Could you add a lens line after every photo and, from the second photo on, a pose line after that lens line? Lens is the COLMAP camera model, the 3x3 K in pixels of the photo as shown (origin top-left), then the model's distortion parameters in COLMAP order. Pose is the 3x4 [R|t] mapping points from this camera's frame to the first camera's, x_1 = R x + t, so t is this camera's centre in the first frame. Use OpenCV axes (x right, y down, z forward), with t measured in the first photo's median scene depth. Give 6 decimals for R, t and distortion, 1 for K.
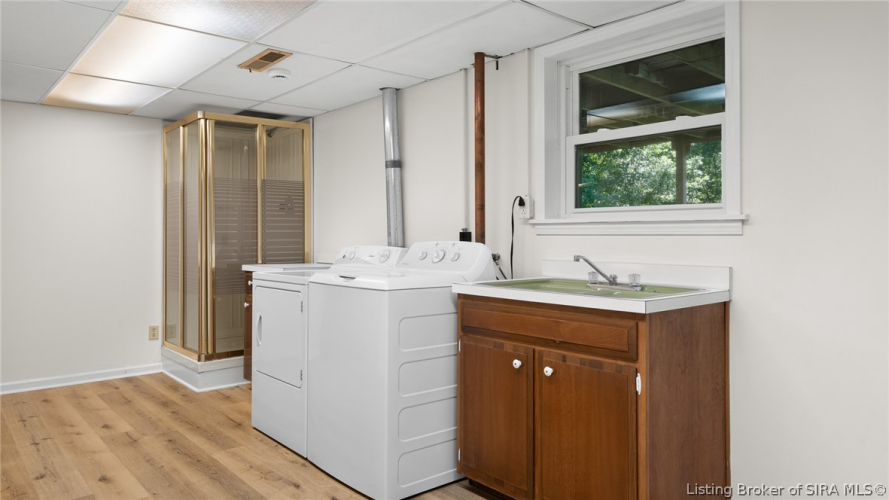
lens RADIAL K [[587.5, 0, 443.4], [0, 587.5, 234.6], [0, 0, 1]] dist [0.005192, 0.000613]
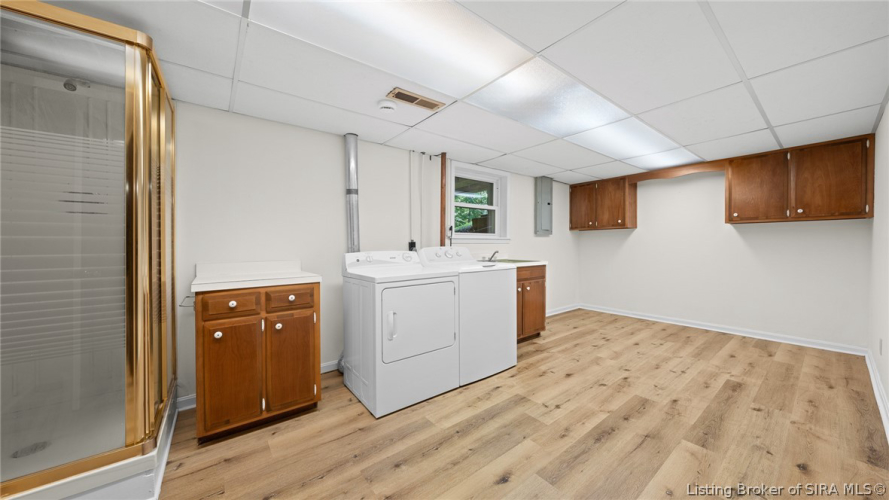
lens RADIAL K [[296.0, 0, 444.5], [0, 296.0, 250.0], [0, 0, 1]] dist [0.000039, 0.000004]
pose [[0.069393, -0.022893, 0.997327, -0.998341], [0.001820, 0.999738, 0.022822, 0.000993], [-0.997588, 0.000231, 0.069417, 0.975279]]
